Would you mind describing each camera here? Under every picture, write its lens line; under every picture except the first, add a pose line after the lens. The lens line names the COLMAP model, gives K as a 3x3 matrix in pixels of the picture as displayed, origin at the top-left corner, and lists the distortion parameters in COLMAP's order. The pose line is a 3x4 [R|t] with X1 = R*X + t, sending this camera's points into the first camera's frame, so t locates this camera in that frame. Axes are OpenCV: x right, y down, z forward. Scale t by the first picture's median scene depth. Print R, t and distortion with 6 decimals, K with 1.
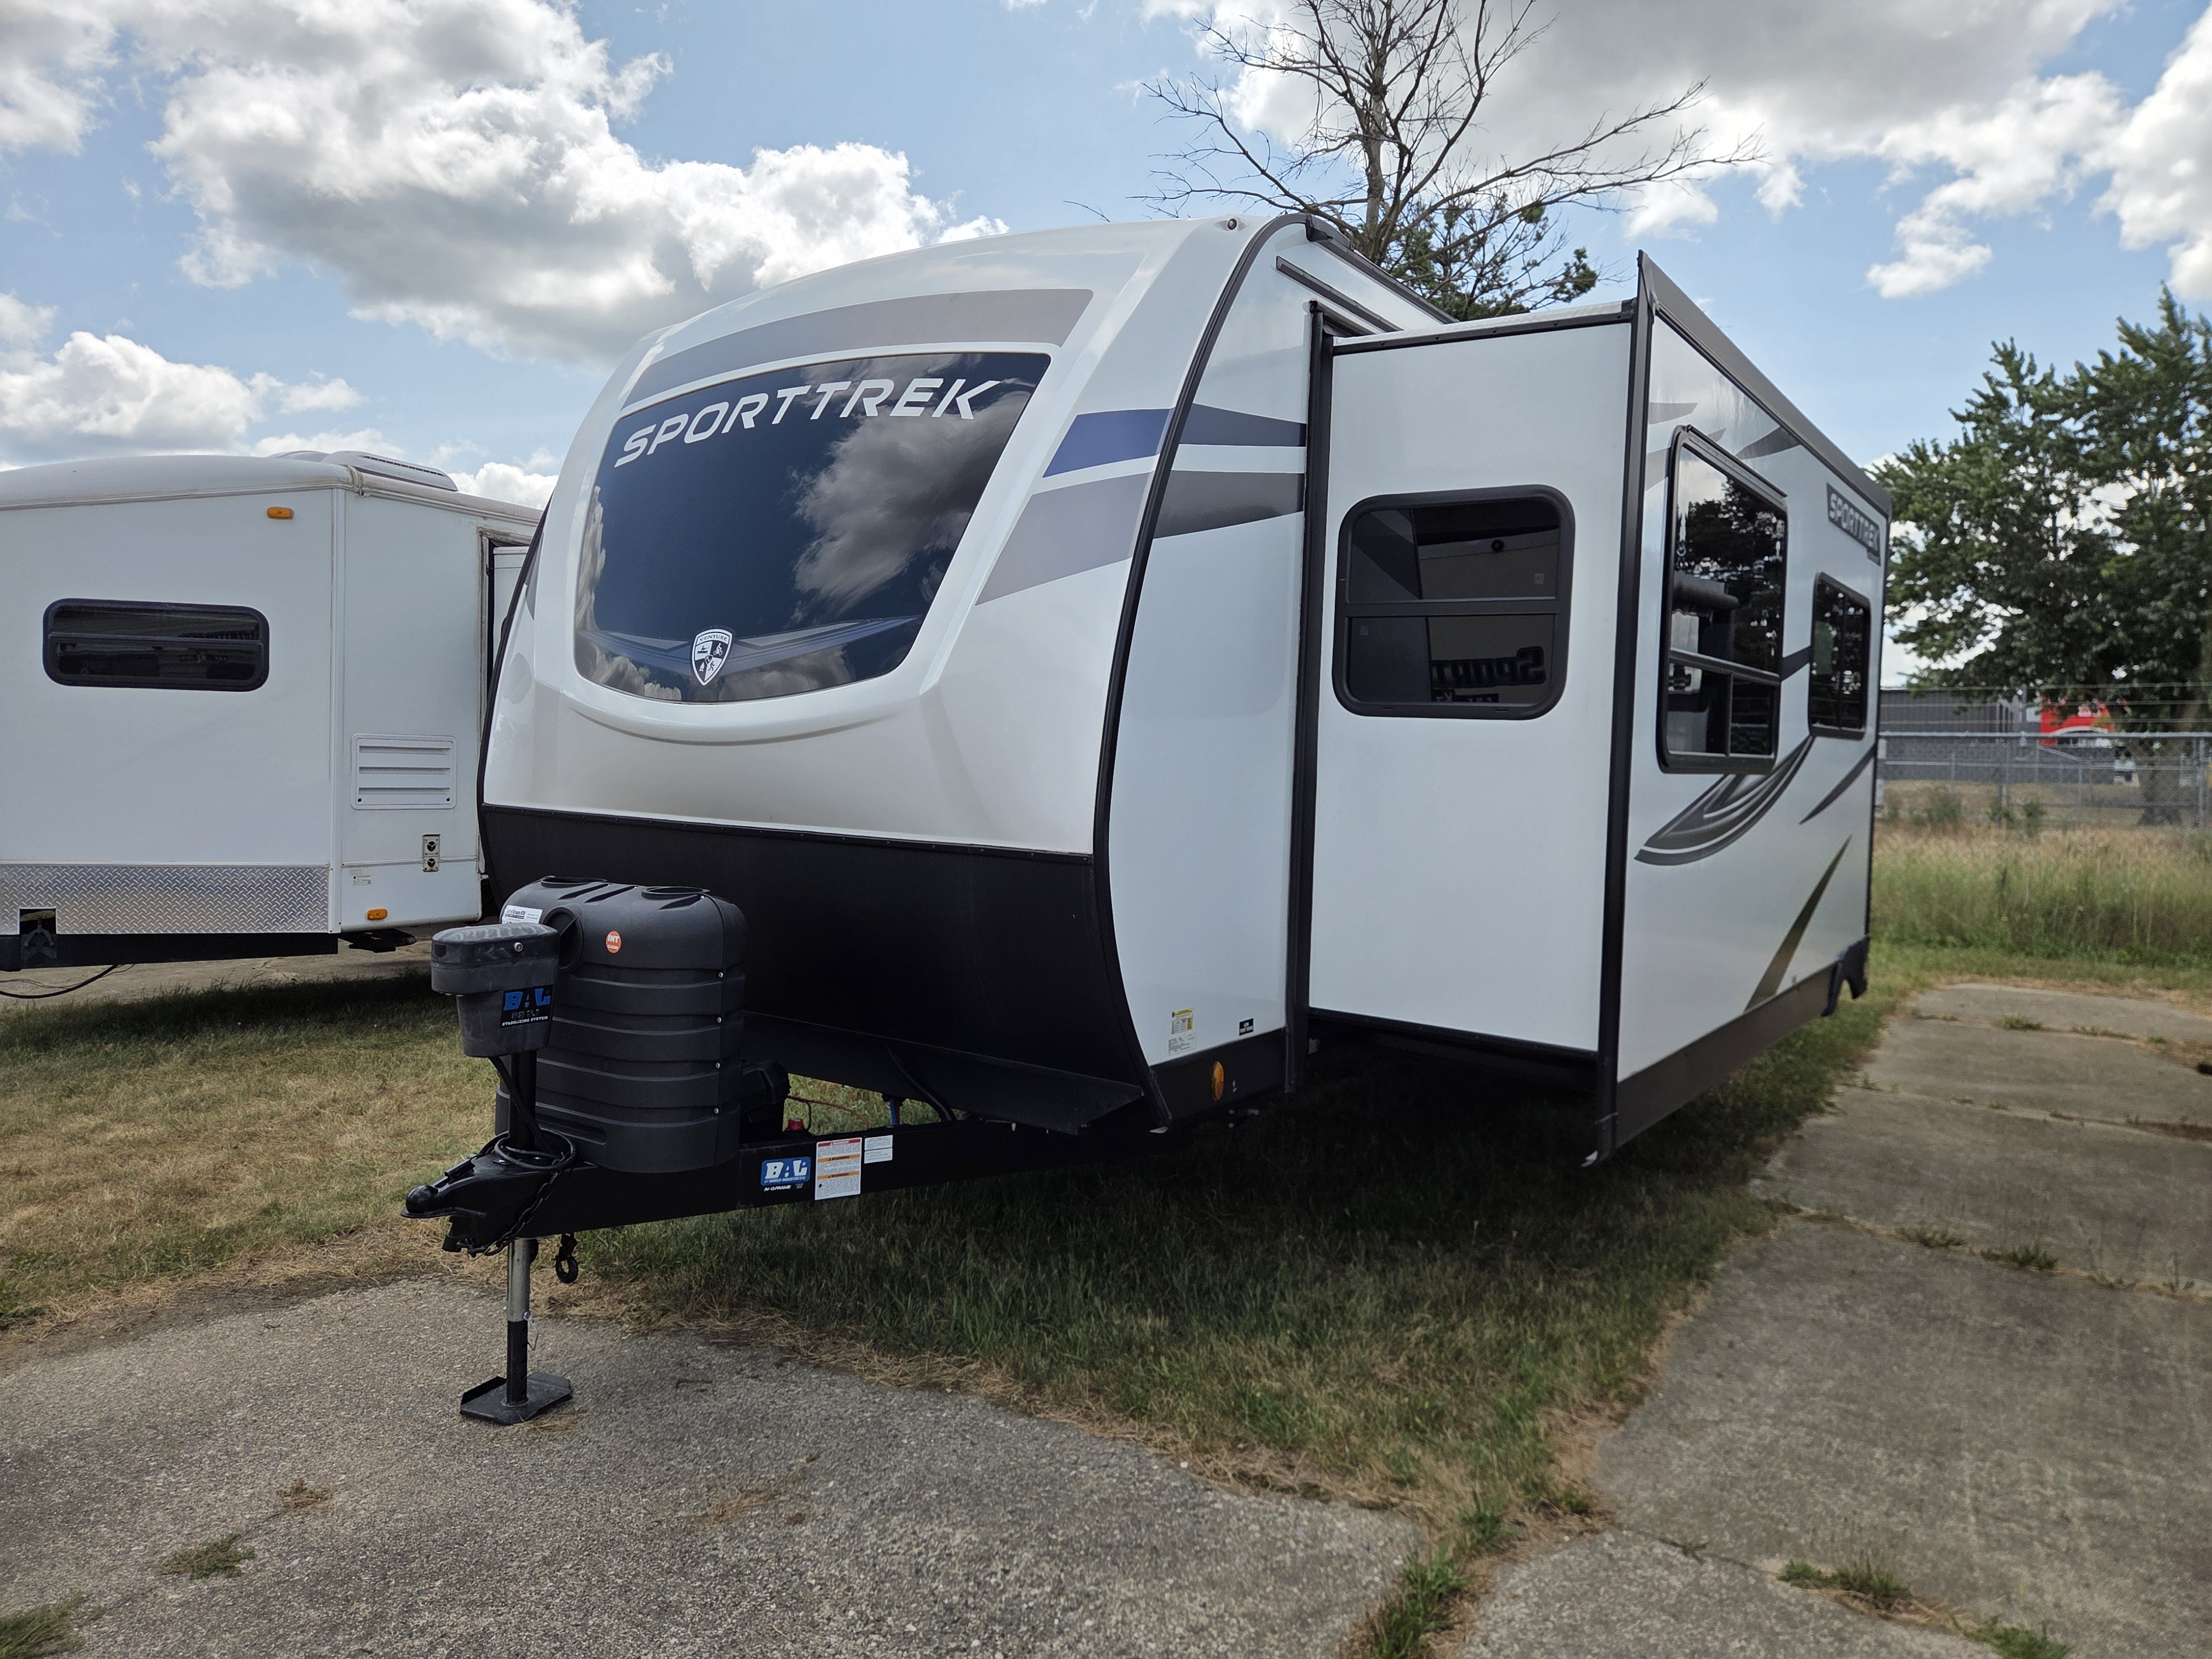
lens RADIAL K [[1496.6, 0, 1117.7], [0, 1496.6, 826.4], [0, 0, 1]] dist [0.044790, -0.029721]
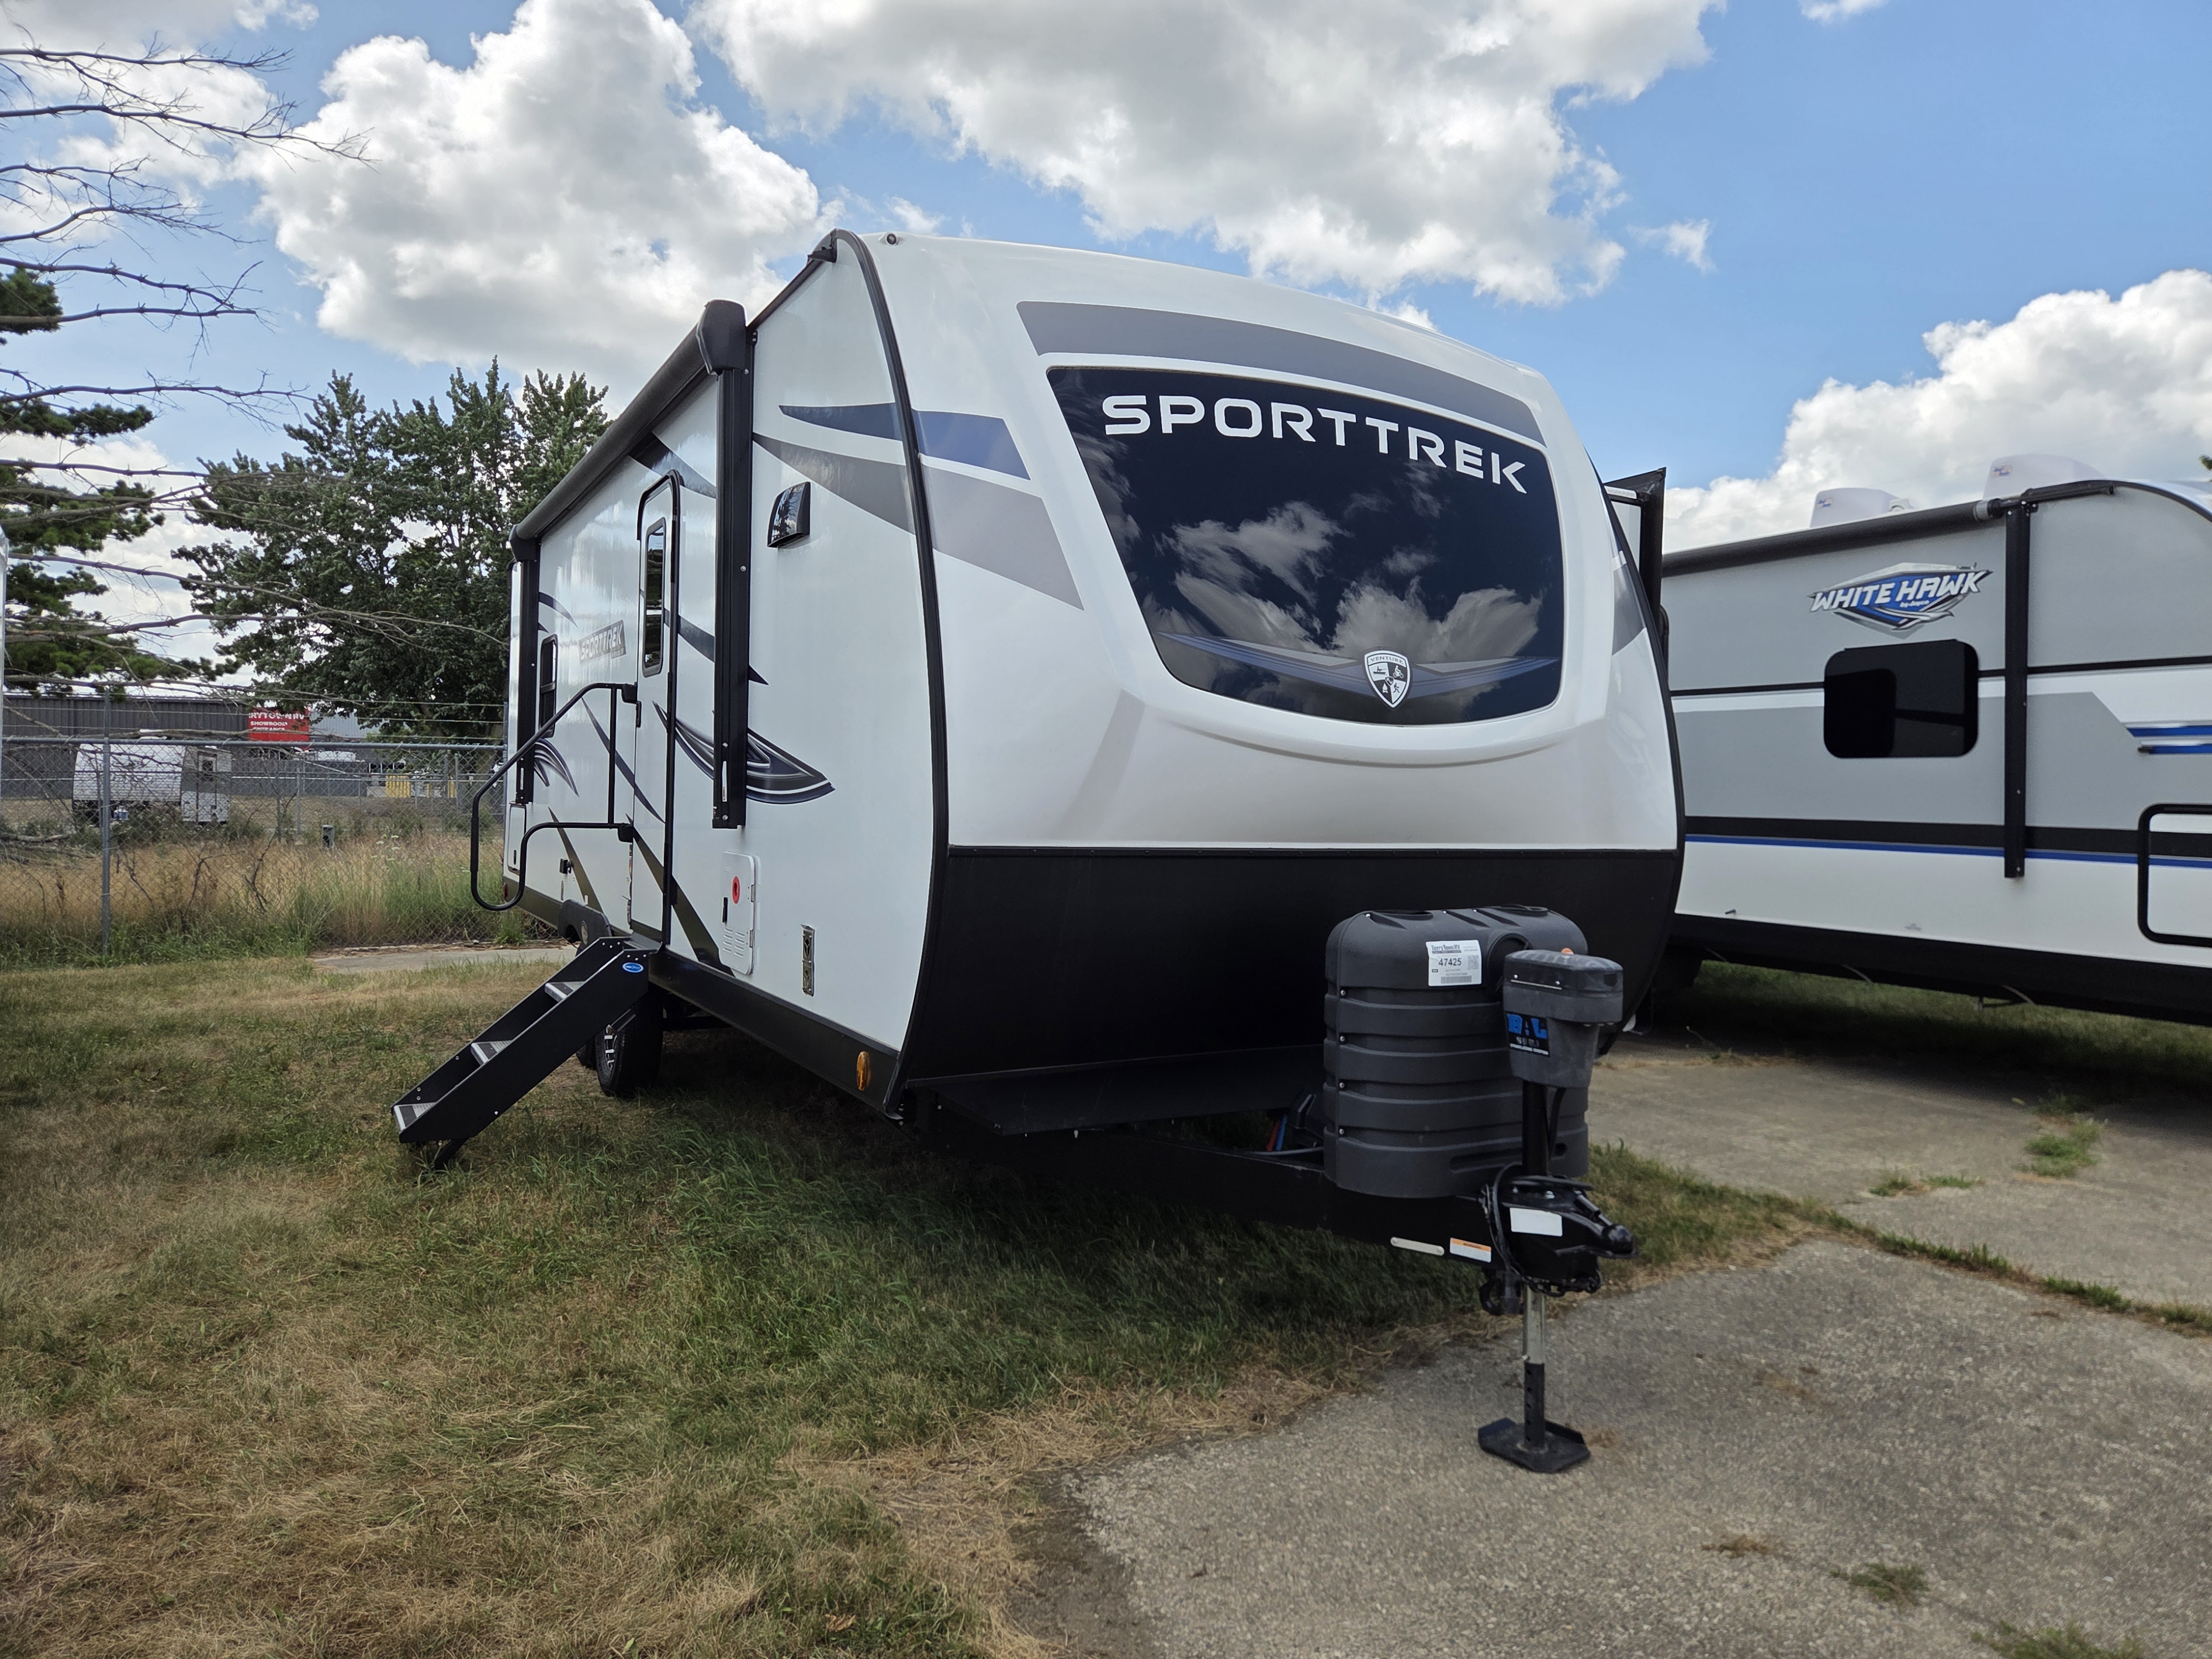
lens RADIAL K [[1496.6, 0, 1115.1], [0, 1496.6, 818.9], [0, 0, 1]] dist [0.044790, -0.029721]
pose [[0.452981, -0.036275, 0.890782, -1.241666], [0.049037, 0.998673, 0.015732, -0.044651], [-0.890170, 0.036555, 0.454159, 0.715026]]
